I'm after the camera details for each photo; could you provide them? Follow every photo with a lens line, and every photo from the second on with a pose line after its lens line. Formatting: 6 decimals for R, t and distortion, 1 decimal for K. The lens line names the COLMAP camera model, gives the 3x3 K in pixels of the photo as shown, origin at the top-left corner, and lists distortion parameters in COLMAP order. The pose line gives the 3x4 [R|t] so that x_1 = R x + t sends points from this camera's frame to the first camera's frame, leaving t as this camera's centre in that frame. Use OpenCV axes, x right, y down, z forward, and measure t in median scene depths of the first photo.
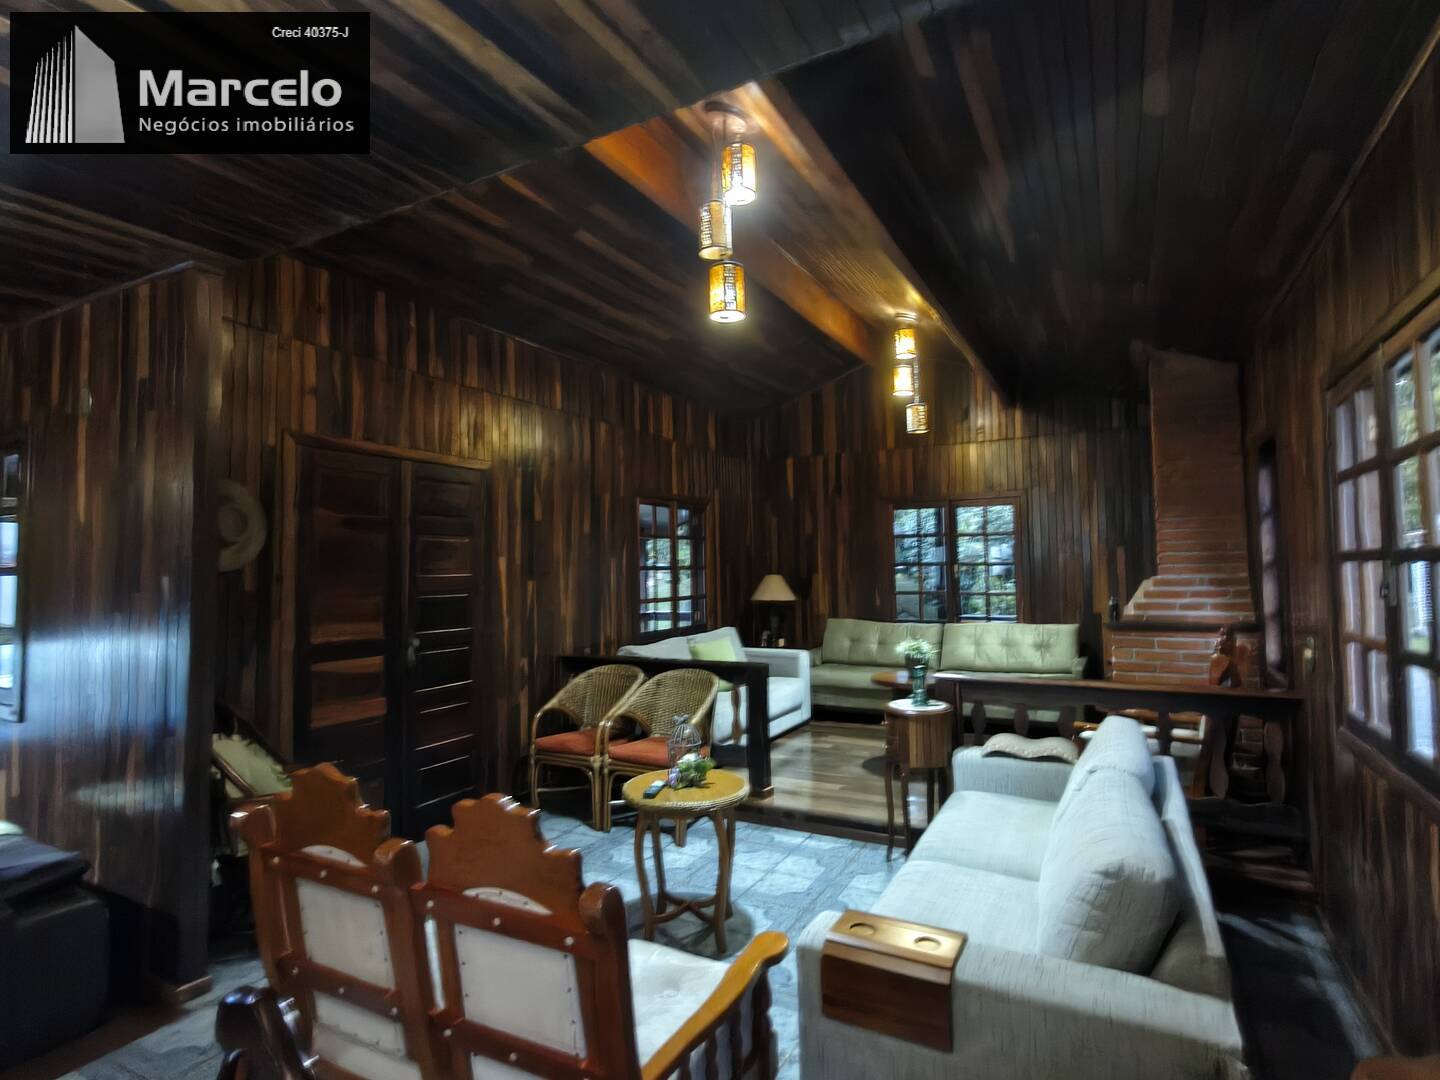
lens RADIAL K [[754.9, 0, 720.0], [0, 754.9, 540.0], [0, 0, 1]] dist [0.001407, 0.000092]
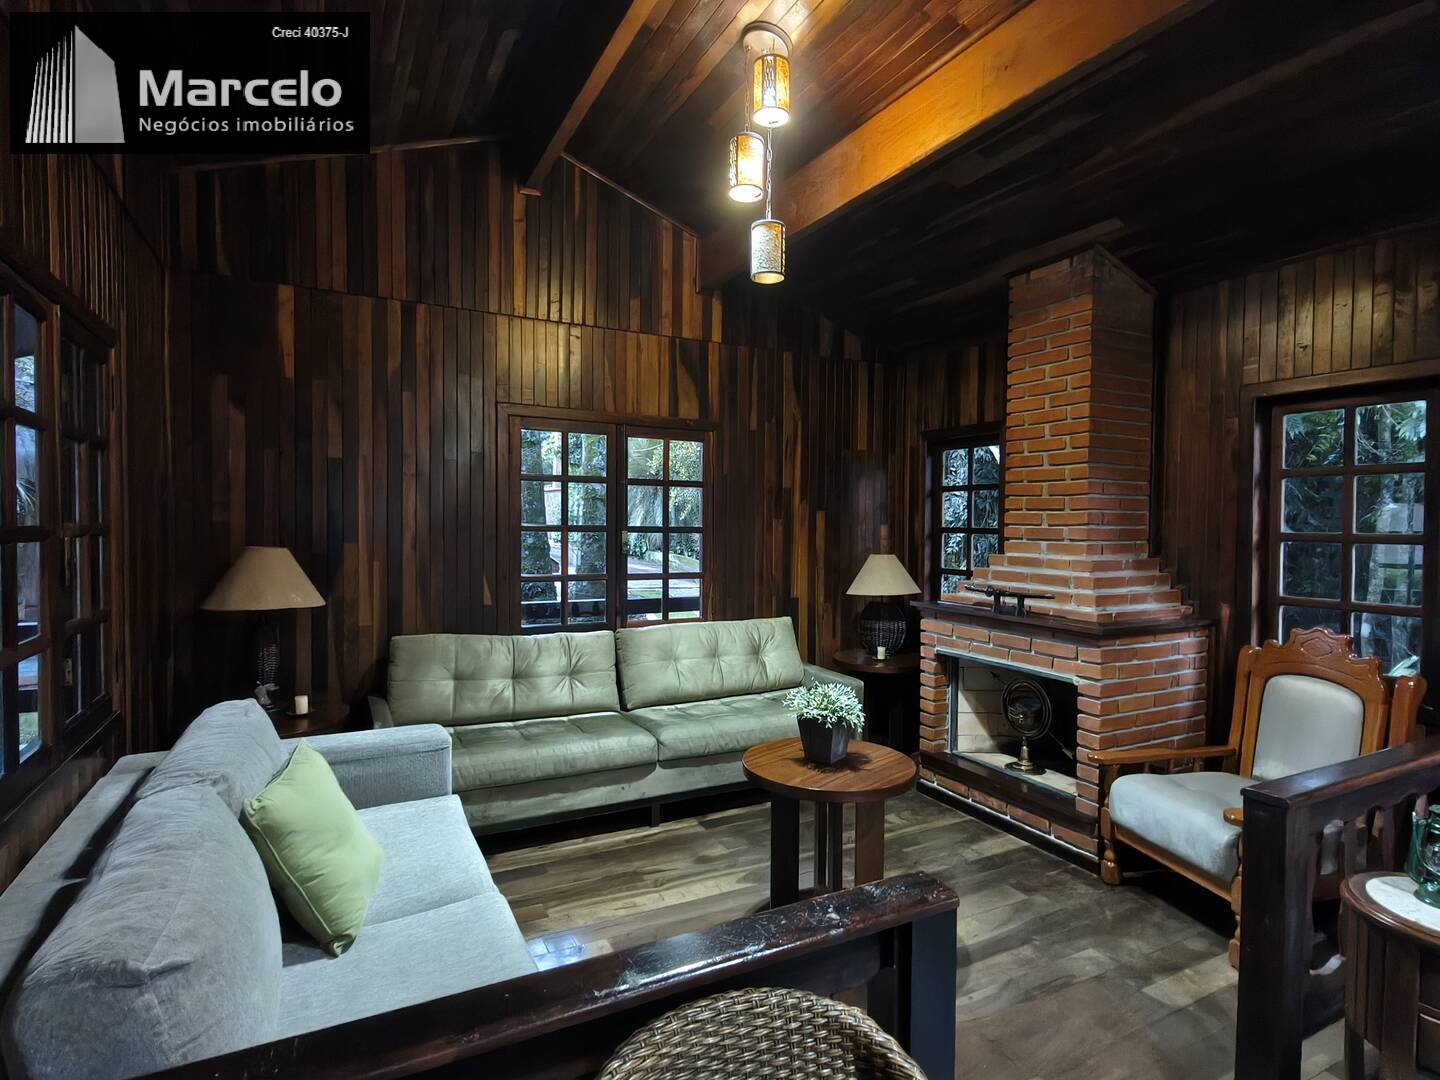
lens RADIAL K [[754.9, 0, 720.0], [0, 754.9, 540.0], [0, 0, 1]] dist [0.001407, 0.000092]
pose [[0.556967, 0.009415, 0.830481, -0.145811], [-0.051460, 0.998406, 0.023193, 0.020950], [-0.828939, -0.055654, 0.556564, 0.572987]]
